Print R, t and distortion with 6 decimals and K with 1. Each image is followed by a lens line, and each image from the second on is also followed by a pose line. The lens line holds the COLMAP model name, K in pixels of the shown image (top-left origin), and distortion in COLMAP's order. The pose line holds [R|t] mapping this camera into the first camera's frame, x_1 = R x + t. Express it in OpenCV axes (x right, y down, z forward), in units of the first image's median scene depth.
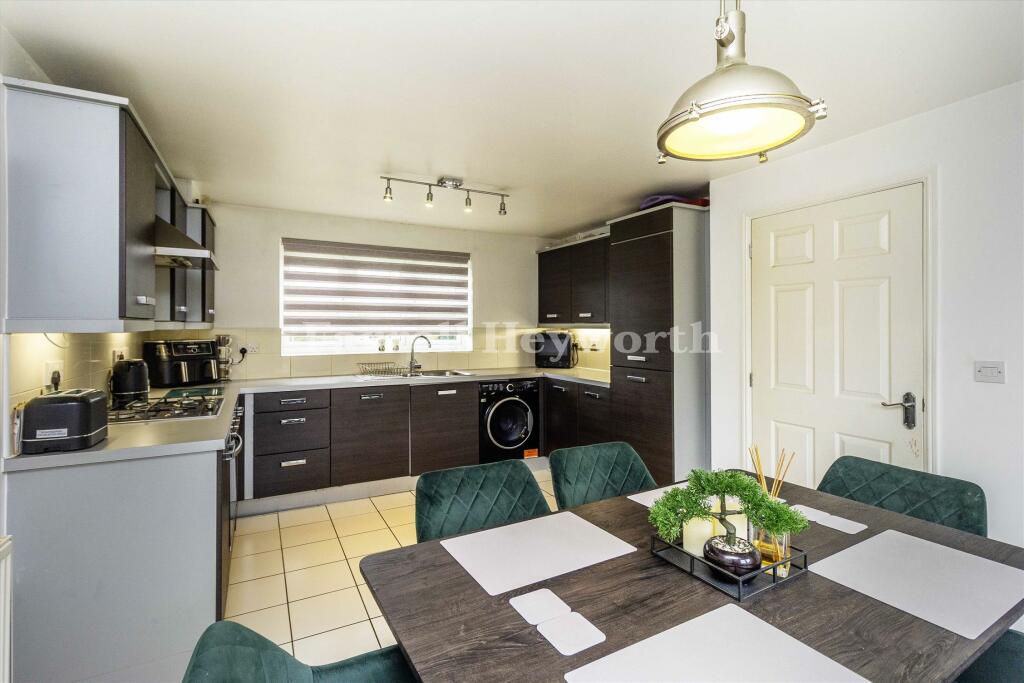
lens RADIAL K [[483.6, 0, 528.8], [0, 483.6, 329.3], [0, 0, 1]] dist [-0.002630, 0.000350]
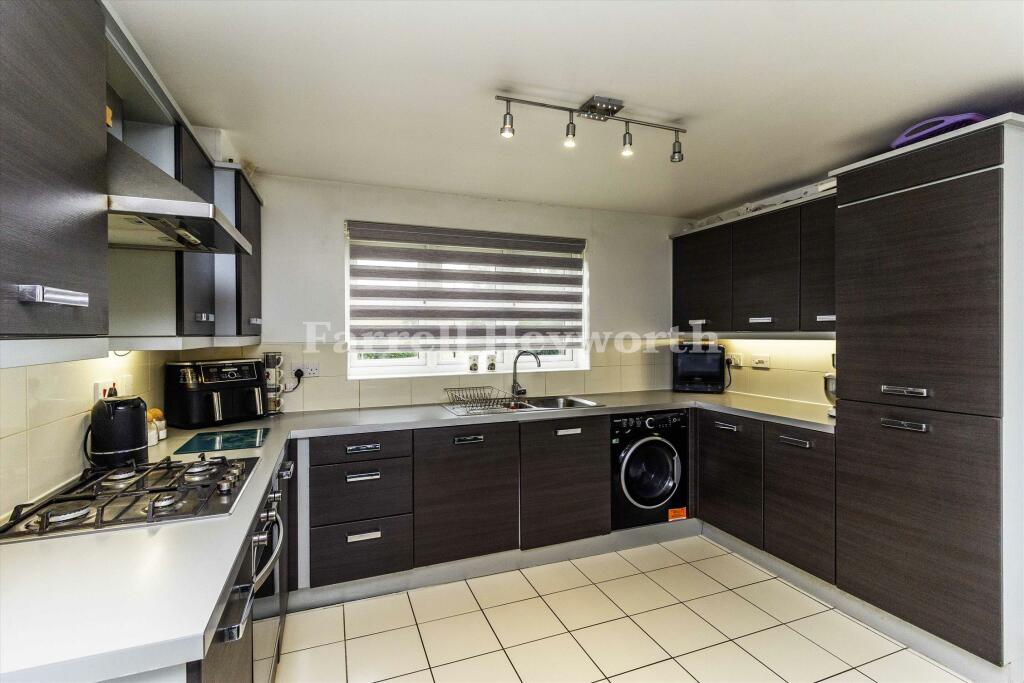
lens RADIAL K [[483.6, 0, 520.1], [0, 483.6, 336.5], [0, 0, 1]] dist [-0.002630, 0.000350]
pose [[0.990656, -0.007305, -0.136189, -0.157160], [0.007265, 0.999973, -0.000792, -0.009156], [0.136191, -0.000205, 0.990683, 0.320099]]
